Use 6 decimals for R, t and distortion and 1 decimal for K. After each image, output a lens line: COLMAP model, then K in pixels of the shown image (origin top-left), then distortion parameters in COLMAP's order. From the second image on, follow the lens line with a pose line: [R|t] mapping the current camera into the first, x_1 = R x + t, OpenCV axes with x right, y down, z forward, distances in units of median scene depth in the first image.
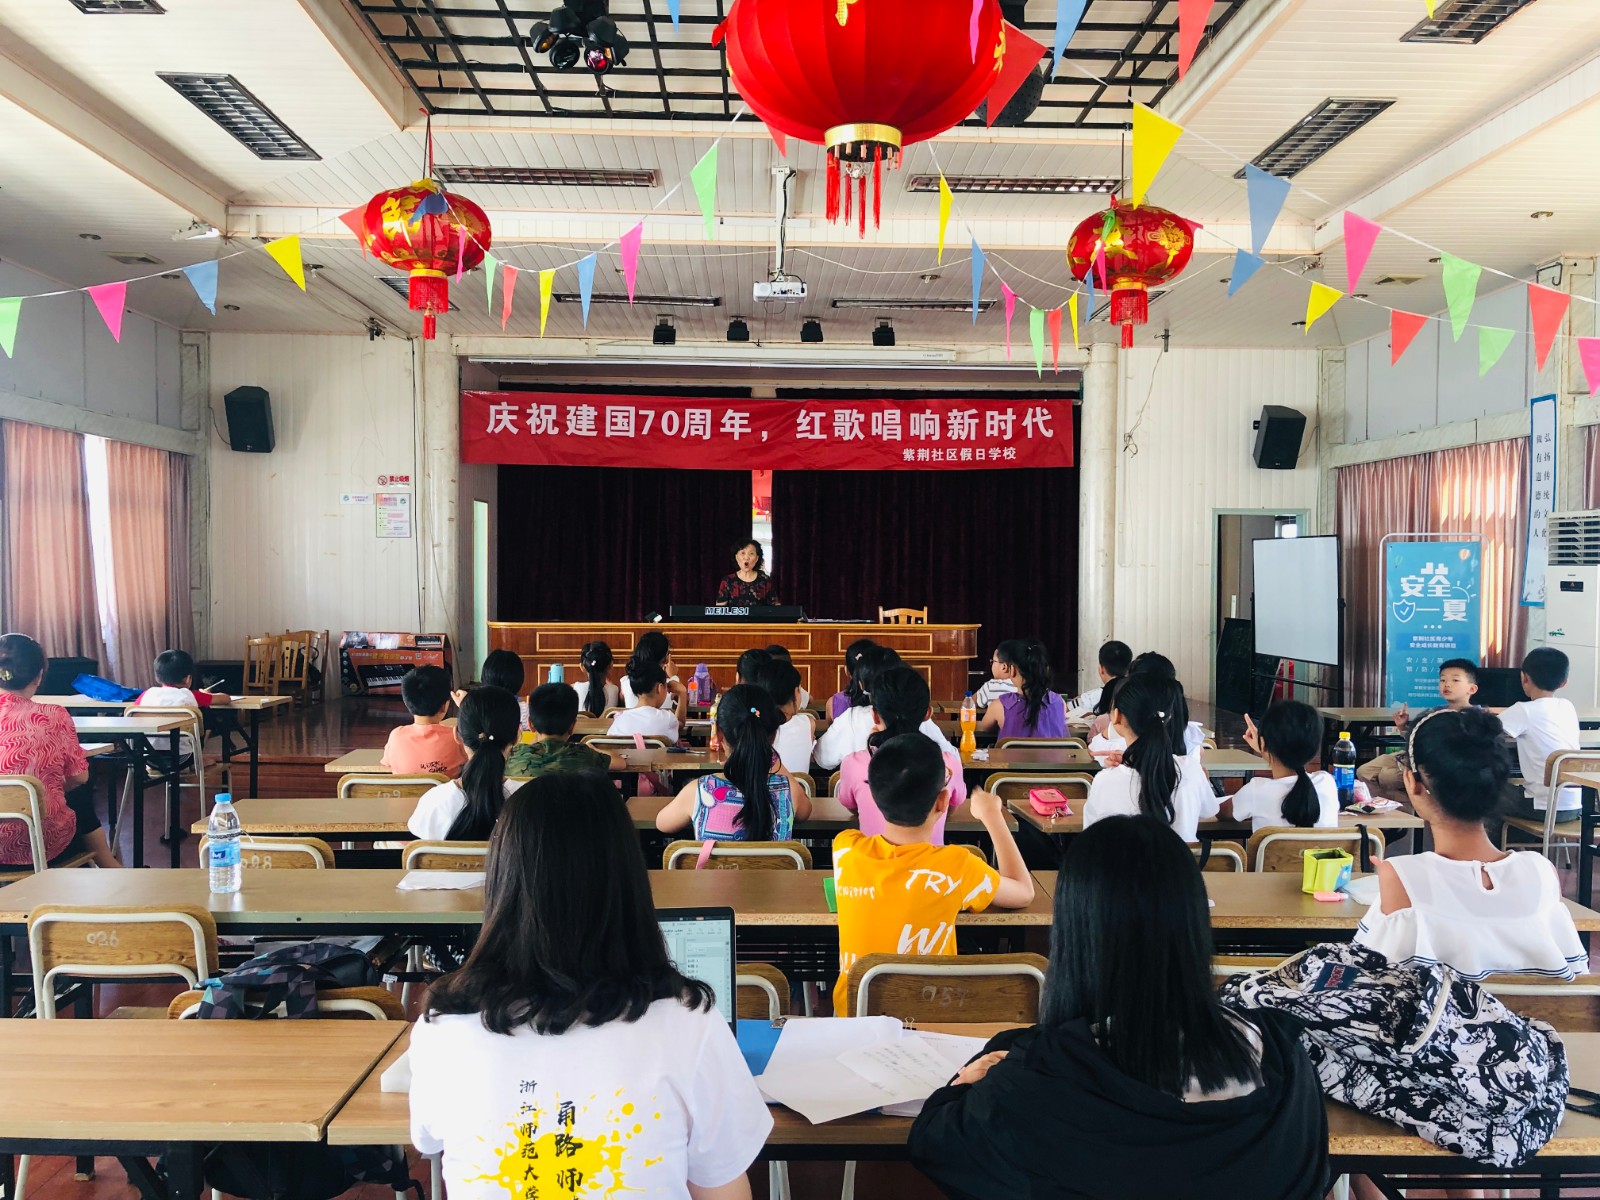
lens RADIAL K [[1308.0, 0, 809.2], [0, 1308.0, 598.8], [0, 0, 1]] dist [0.006730, 0.014999]
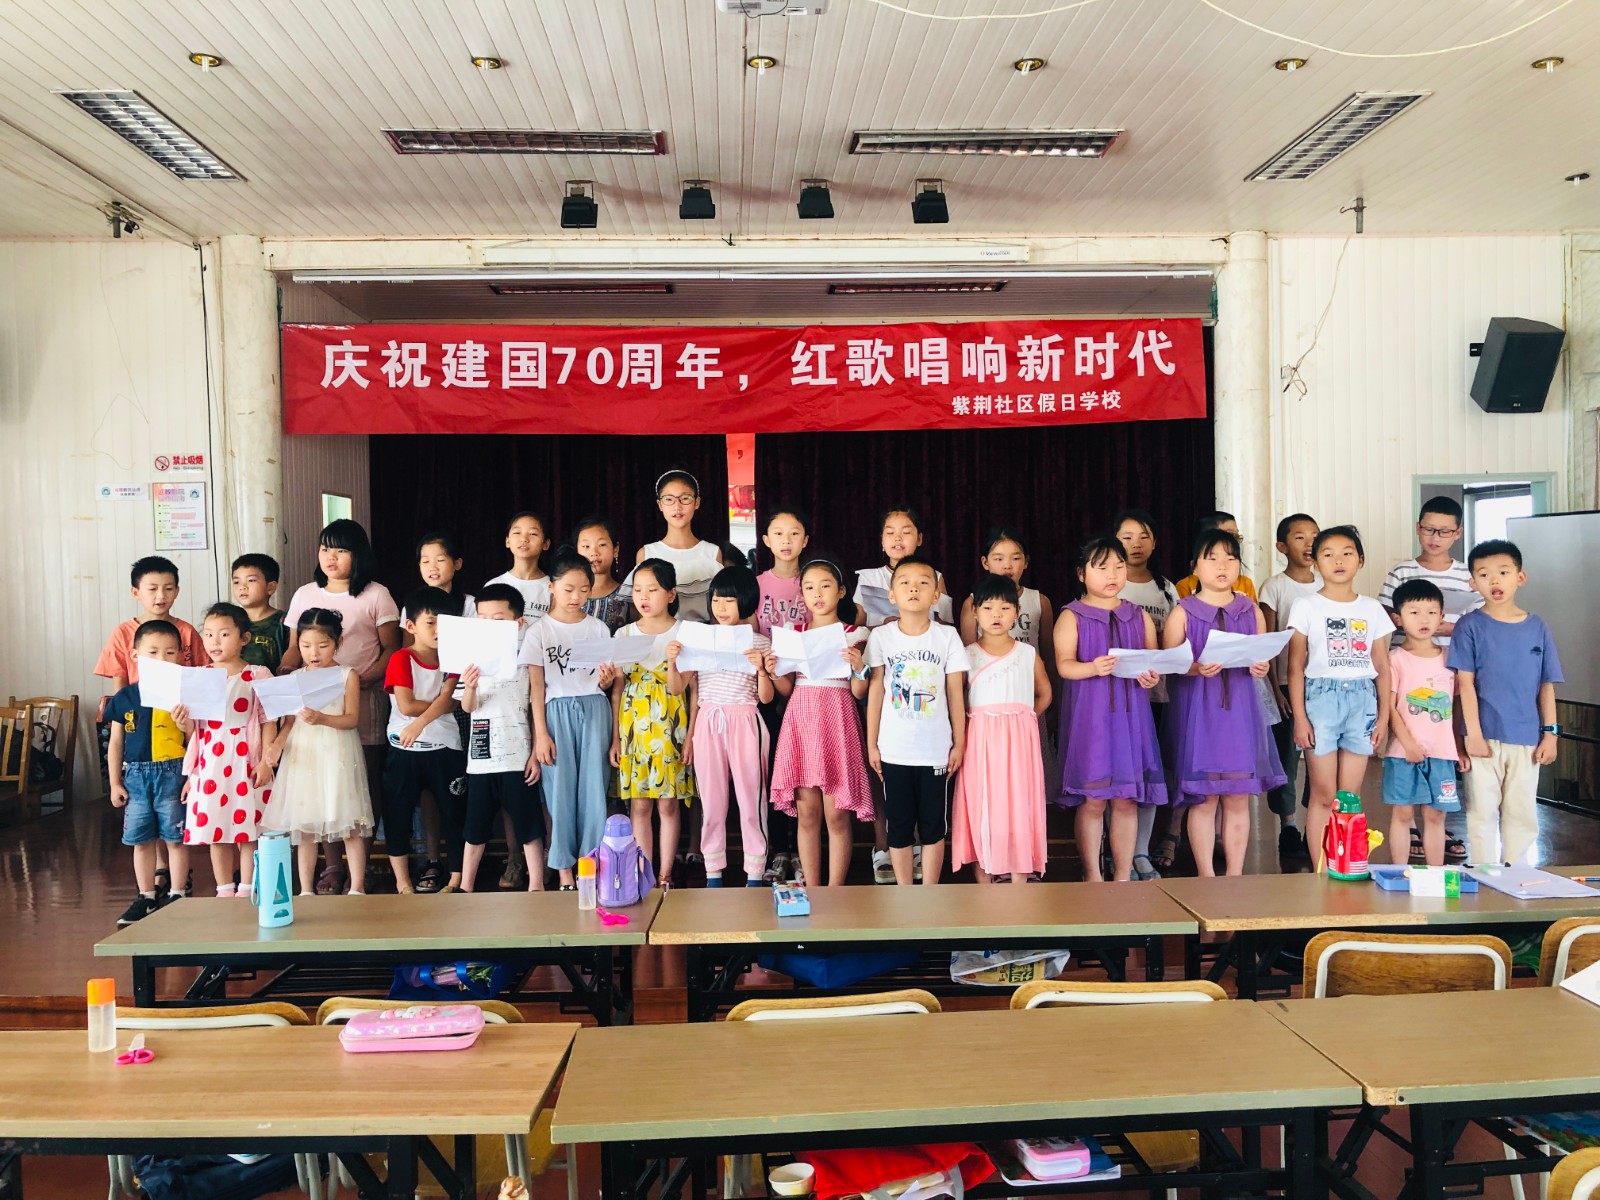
lens RADIAL K [[1308.0, 0, 806.2], [0, 1308.0, 604.5], [0, 0, 1]] dist [0.006730, 0.014999]
pose [[0.999556, -0.026586, 0.013453, -0.014362], [0.026579, 0.999646, 0.000687, -0.011524], [-0.013467, -0.000329, 0.999909, 0.337629]]
